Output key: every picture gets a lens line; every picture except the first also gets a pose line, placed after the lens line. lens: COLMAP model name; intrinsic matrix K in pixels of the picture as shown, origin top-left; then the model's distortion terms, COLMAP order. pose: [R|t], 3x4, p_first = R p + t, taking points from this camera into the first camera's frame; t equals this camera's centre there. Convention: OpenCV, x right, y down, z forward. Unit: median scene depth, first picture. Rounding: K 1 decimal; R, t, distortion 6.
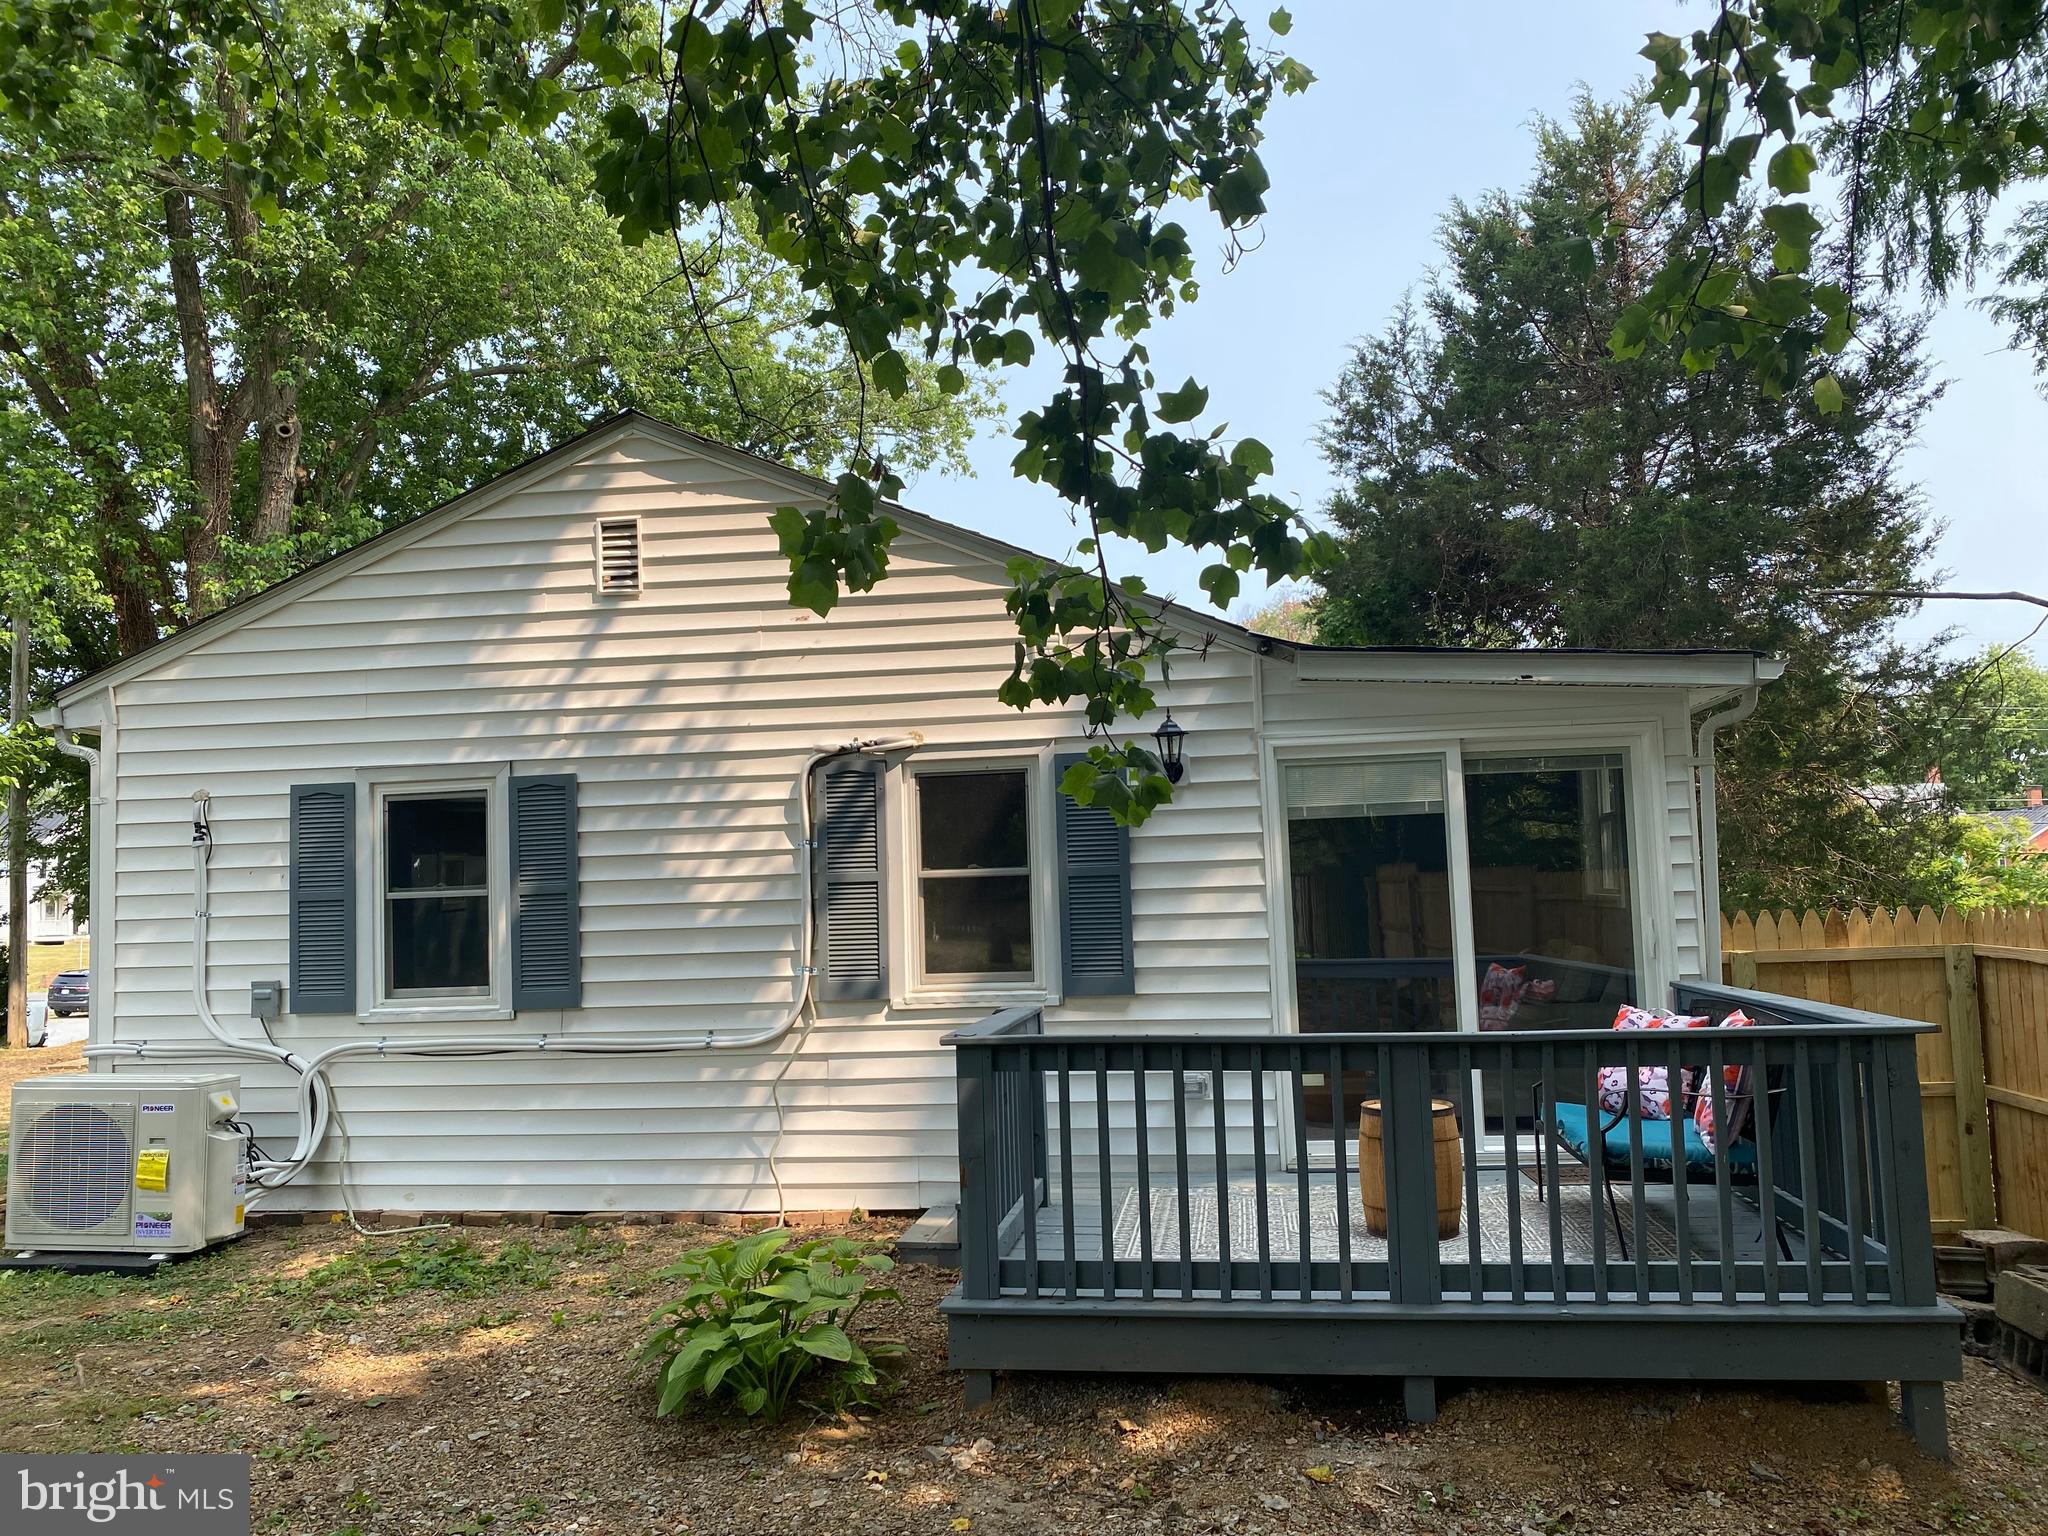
lens RADIAL K [[1622.8, 0, 1024.0], [0, 1622.8, 768.0], [0, 0, 1]] dist [0.013771, 0.002368]
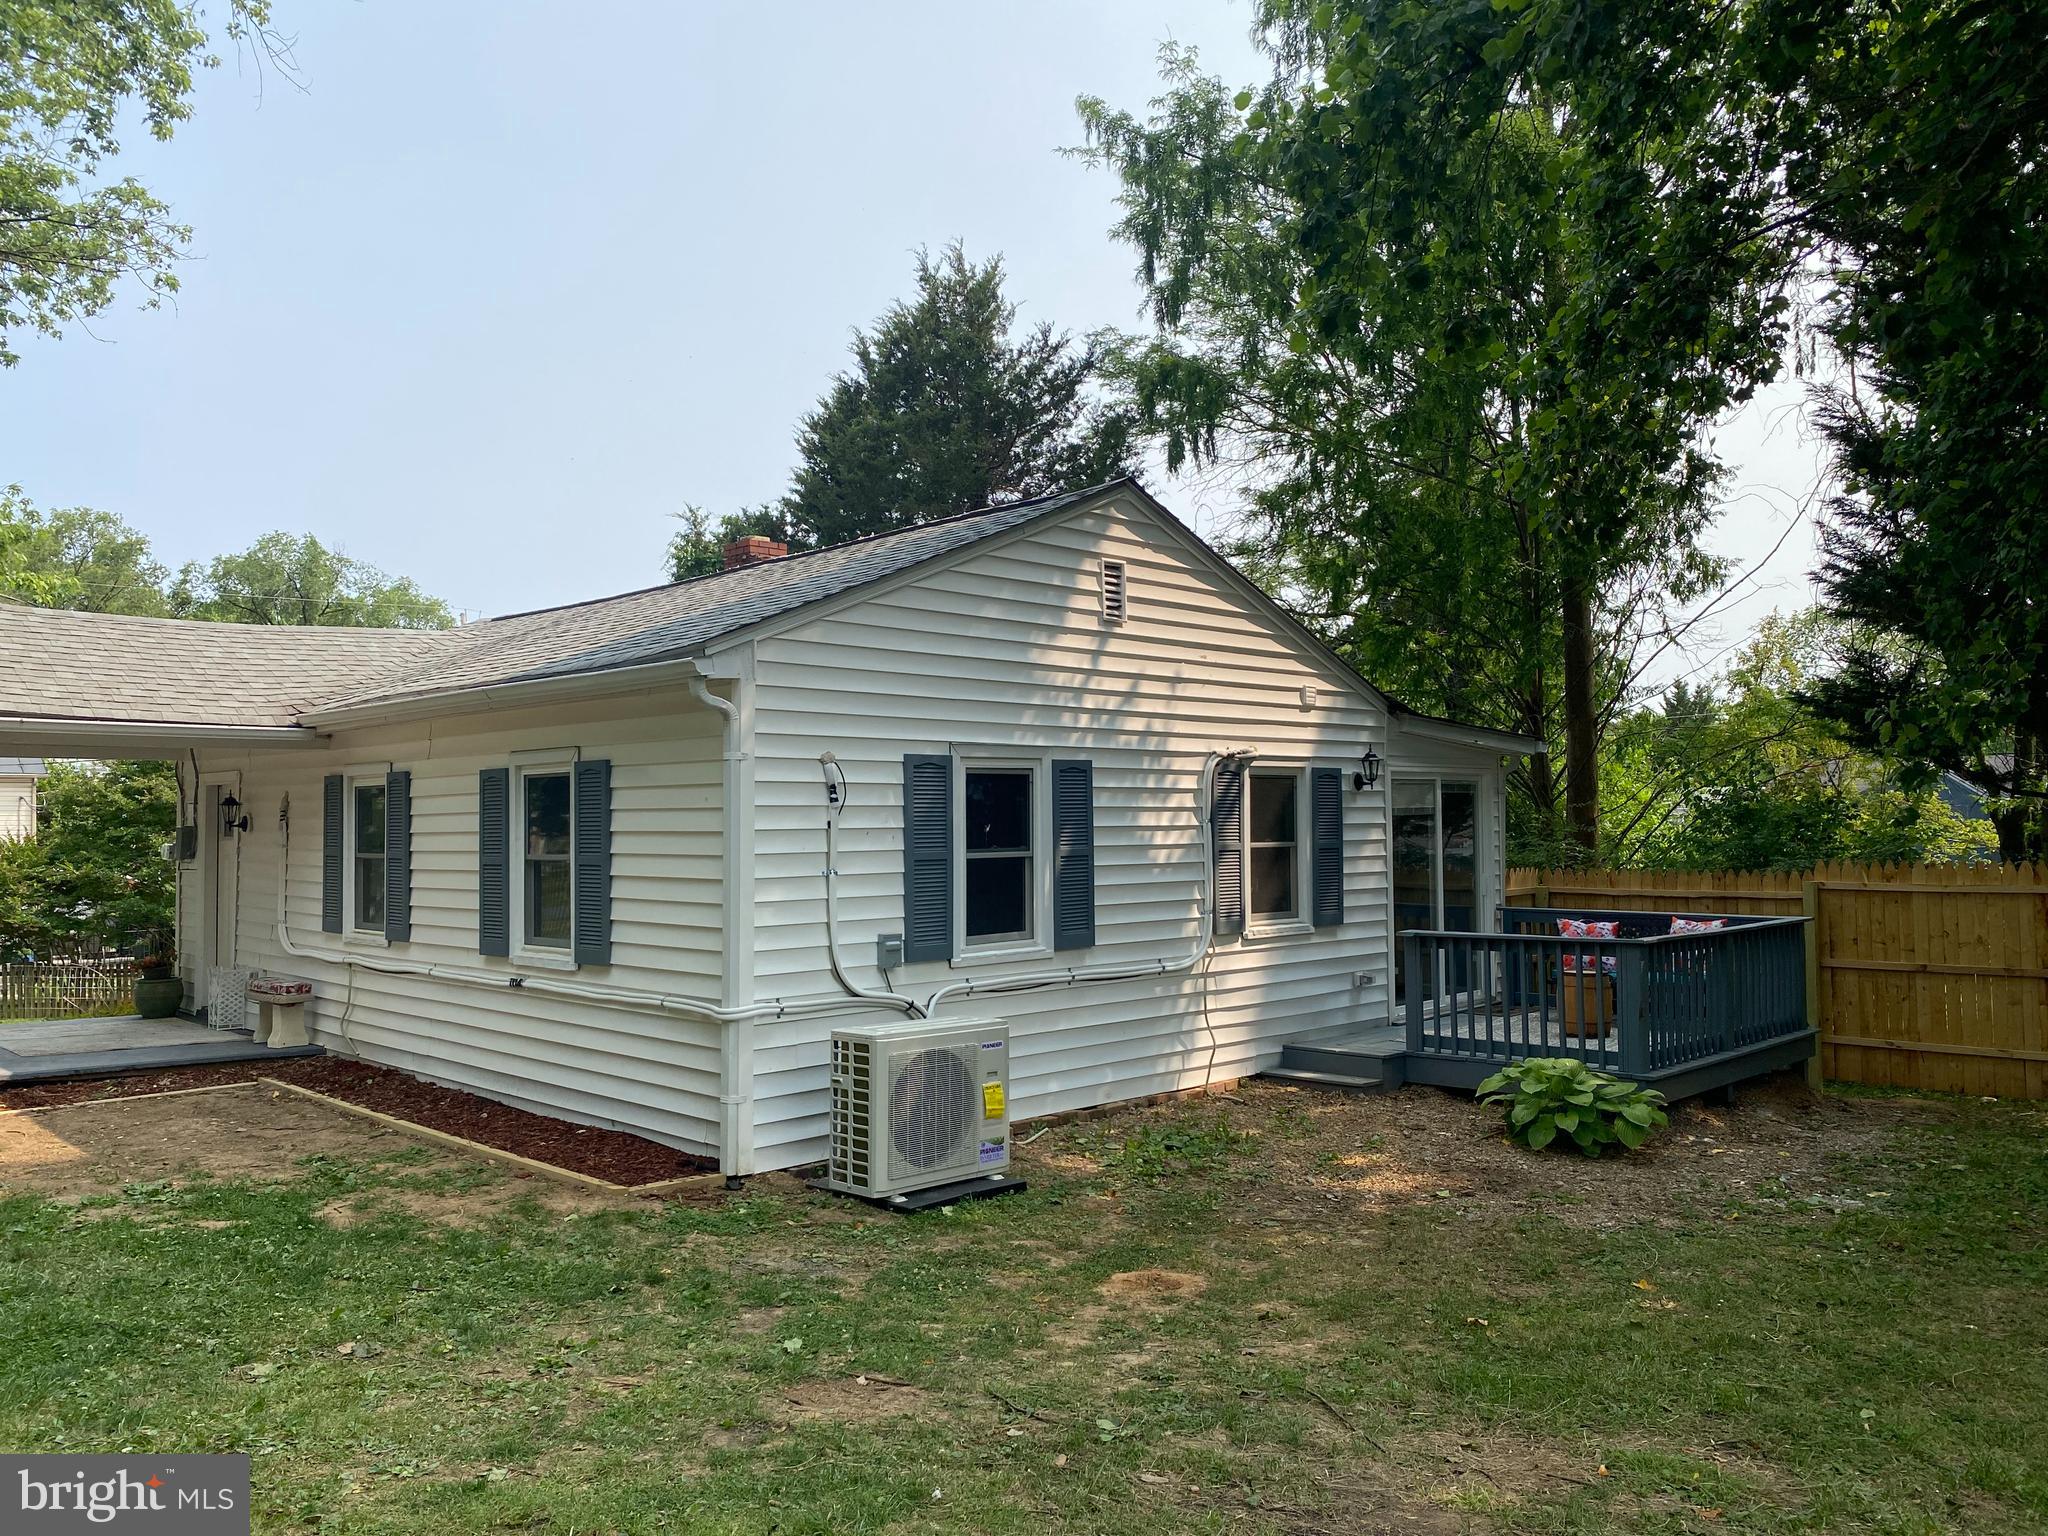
lens RADIAL K [[1628.5, 0, 1024.0], [0, 1628.5, 768.0], [0, 0, 1]] dist [0.020385, -0.002258]
pose [[0.595179, 0.052398, 0.801883, -1.308684], [-0.068967, 0.997521, -0.013992, 0.030484], [-0.800628, -0.046976, 0.597317, 0.291068]]
